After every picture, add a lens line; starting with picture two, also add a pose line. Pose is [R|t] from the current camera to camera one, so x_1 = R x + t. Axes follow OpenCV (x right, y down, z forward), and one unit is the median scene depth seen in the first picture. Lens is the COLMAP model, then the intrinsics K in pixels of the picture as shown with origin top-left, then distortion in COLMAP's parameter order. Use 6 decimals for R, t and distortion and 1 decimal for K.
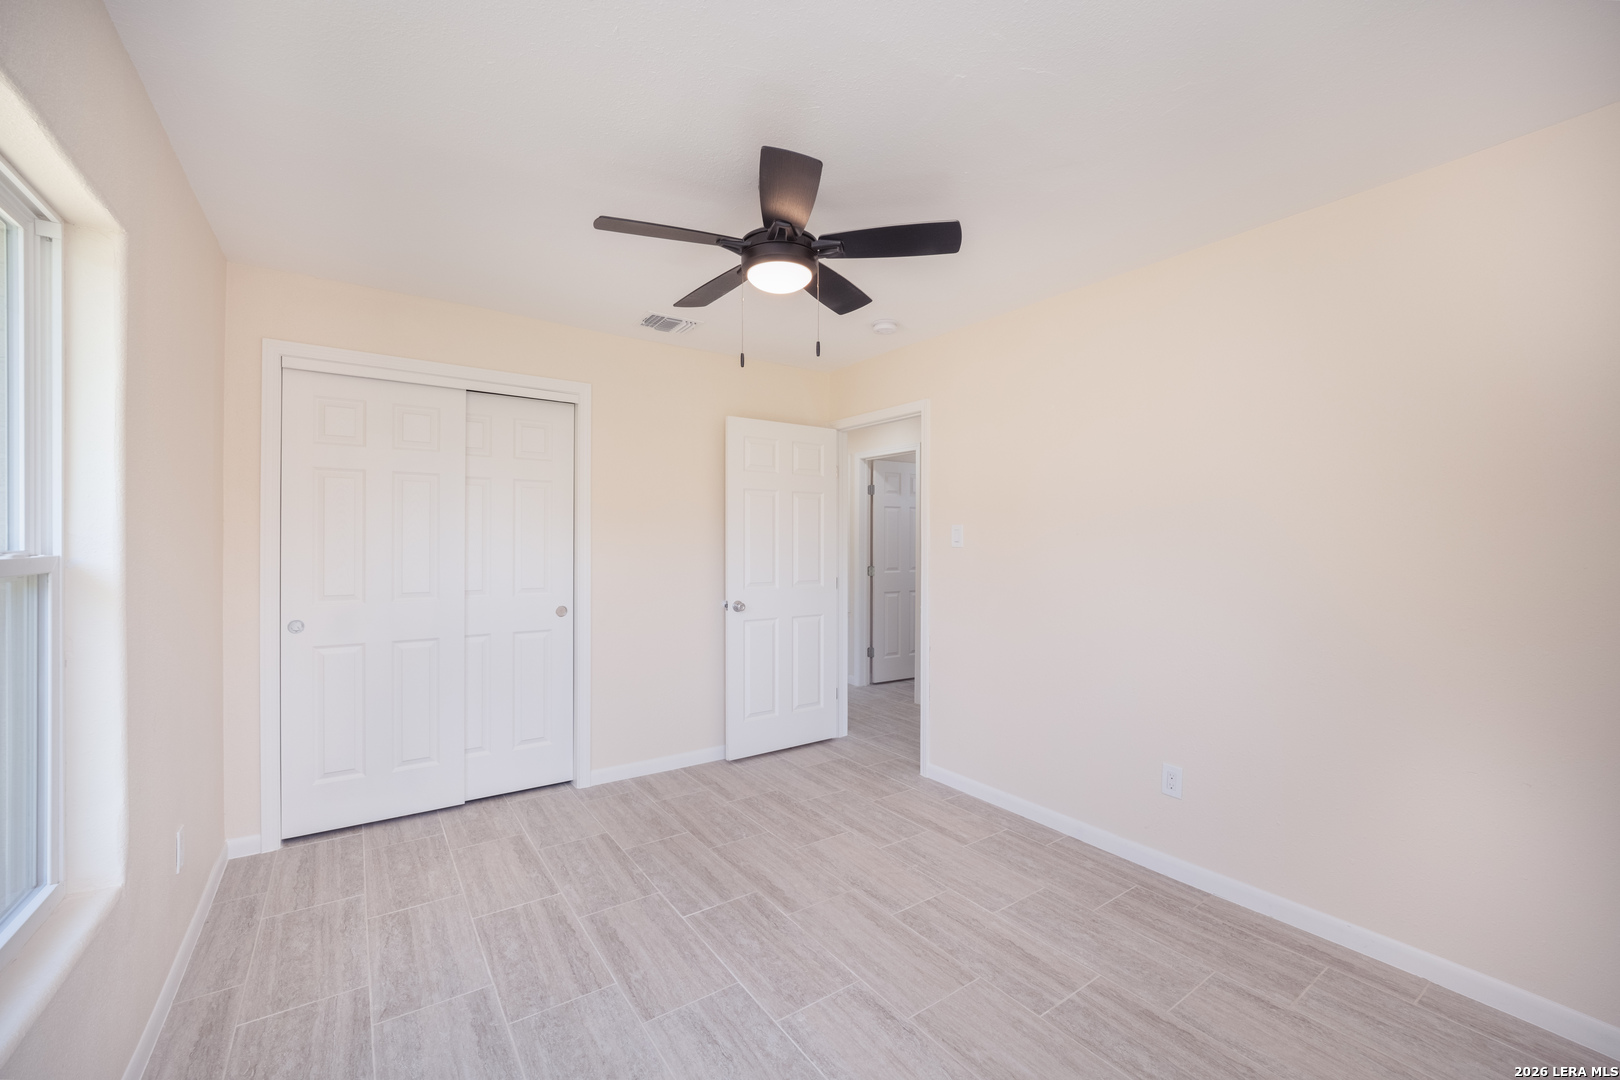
lens RADIAL K [[650.1, 0, 808.5], [0, 650.1, 542.1], [0, 0, 1]] dist [-0.023527, 0.005541]
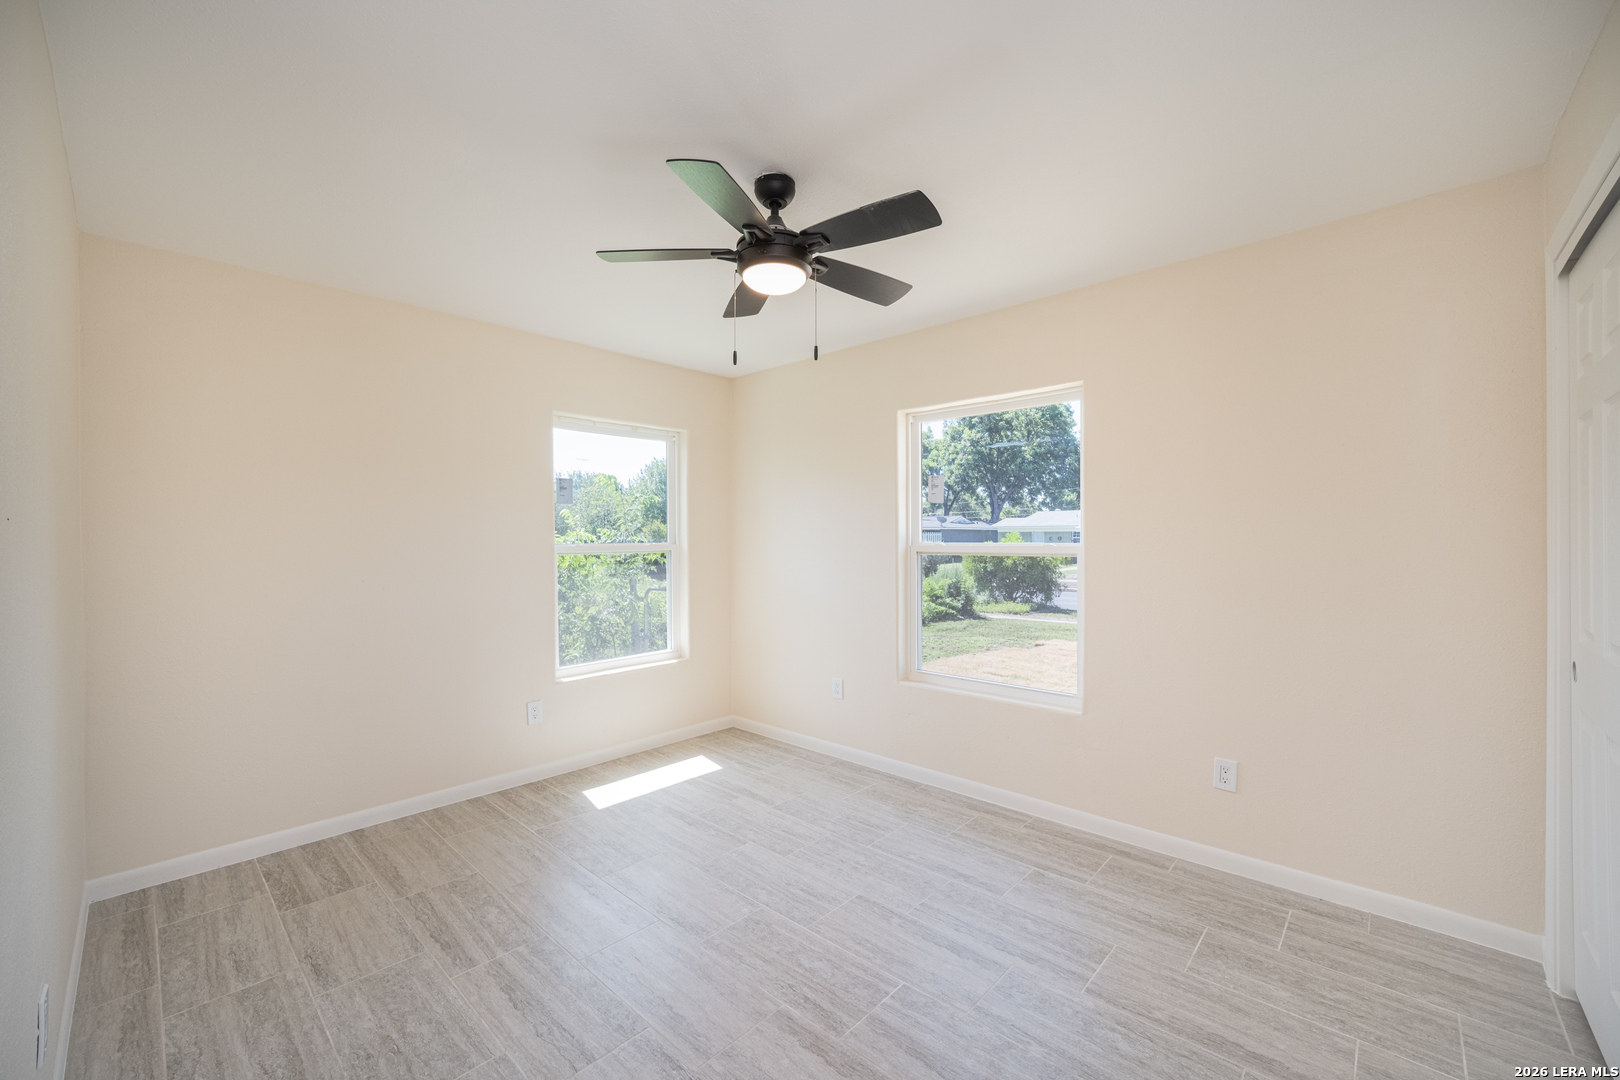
lens RADIAL K [[650.1, 0, 808.5], [0, 650.1, 542.1], [0, 0, 1]] dist [-0.023527, 0.005541]
pose [[-0.978597, 0.001549, -0.205781, 0.111886], [0.000656, 0.999990, 0.004407, -0.001173], [0.205786, 0.004177, -0.978588, 1.989046]]
